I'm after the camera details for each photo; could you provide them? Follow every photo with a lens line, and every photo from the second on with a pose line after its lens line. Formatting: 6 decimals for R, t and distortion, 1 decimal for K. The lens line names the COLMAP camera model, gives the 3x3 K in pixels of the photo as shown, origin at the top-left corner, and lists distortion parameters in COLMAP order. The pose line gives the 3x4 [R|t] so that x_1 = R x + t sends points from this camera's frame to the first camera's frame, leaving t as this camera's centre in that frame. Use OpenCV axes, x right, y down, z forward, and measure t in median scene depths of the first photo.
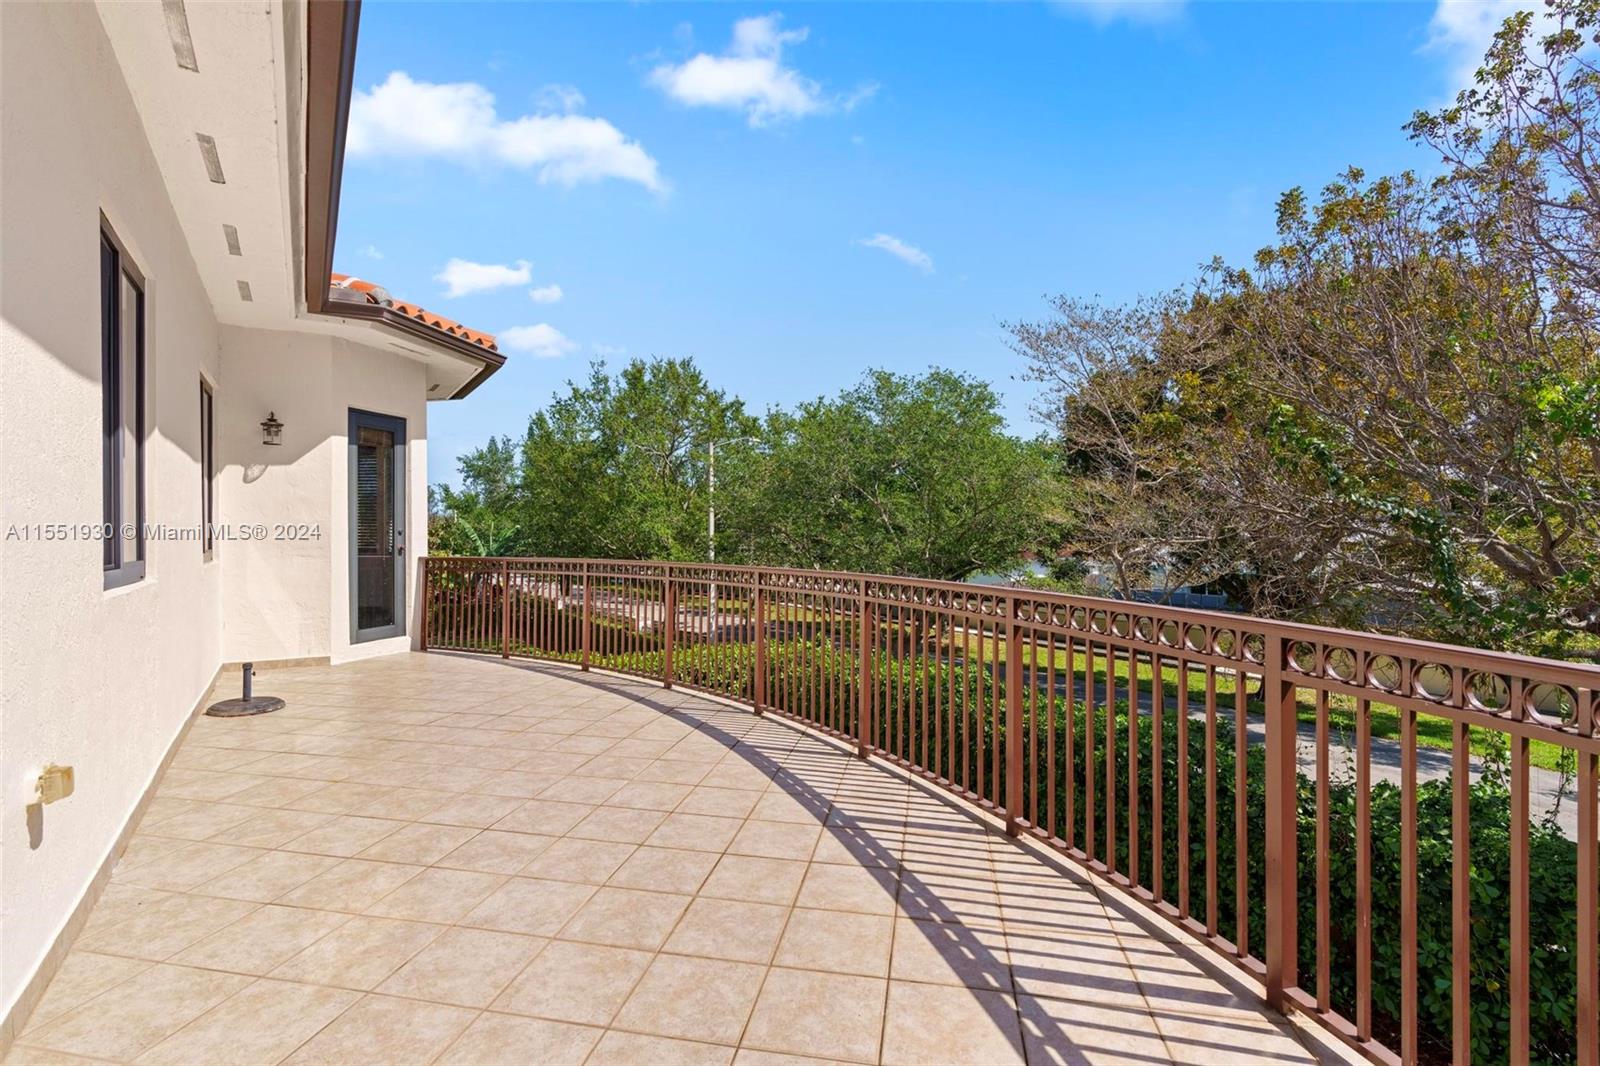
lens RADIAL K [[717.6, 0, 801.3], [0, 717.6, 530.2], [0, 0, 1]] dist [-0.002476, 0.000448]
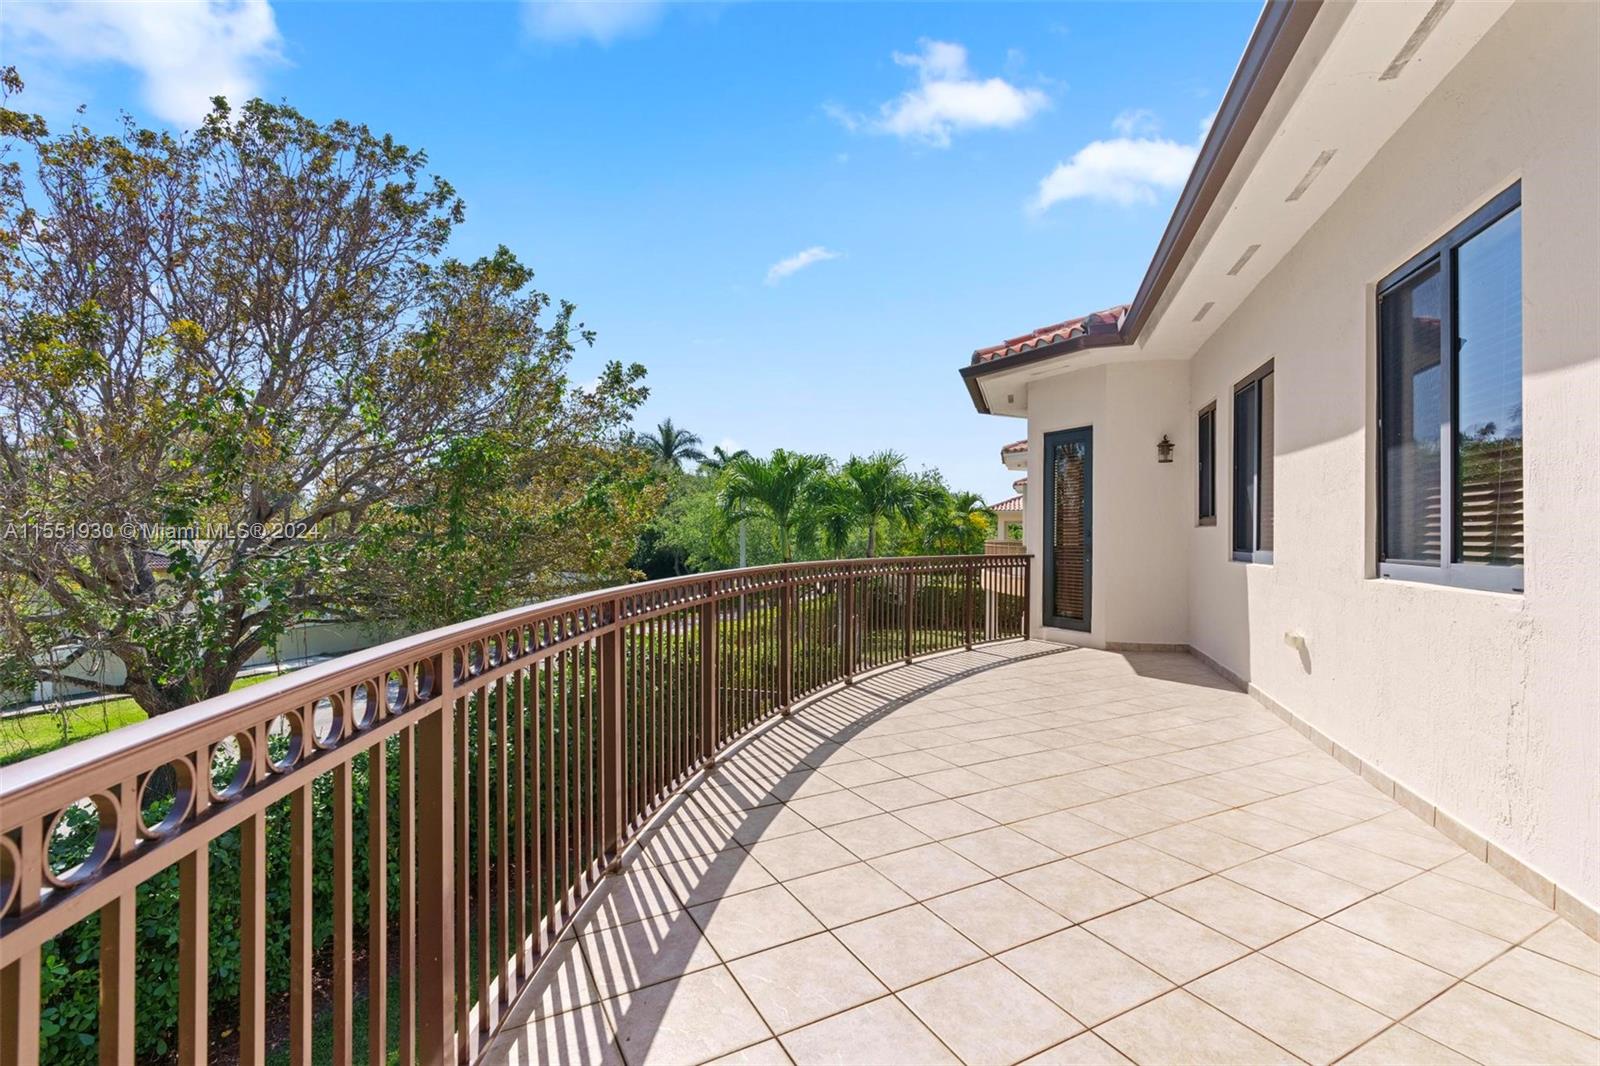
lens RADIAL K [[717.6, 0, 801.3], [0, 717.6, 530.2], [0, 0, 1]] dist [-0.002476, 0.000448]
pose [[-0.605814, -0.000127, 0.795606, -0.910200], [-0.007244, 0.999959, -0.005357, 0.011144], [-0.795573, -0.009009, -0.605790, 1.750559]]
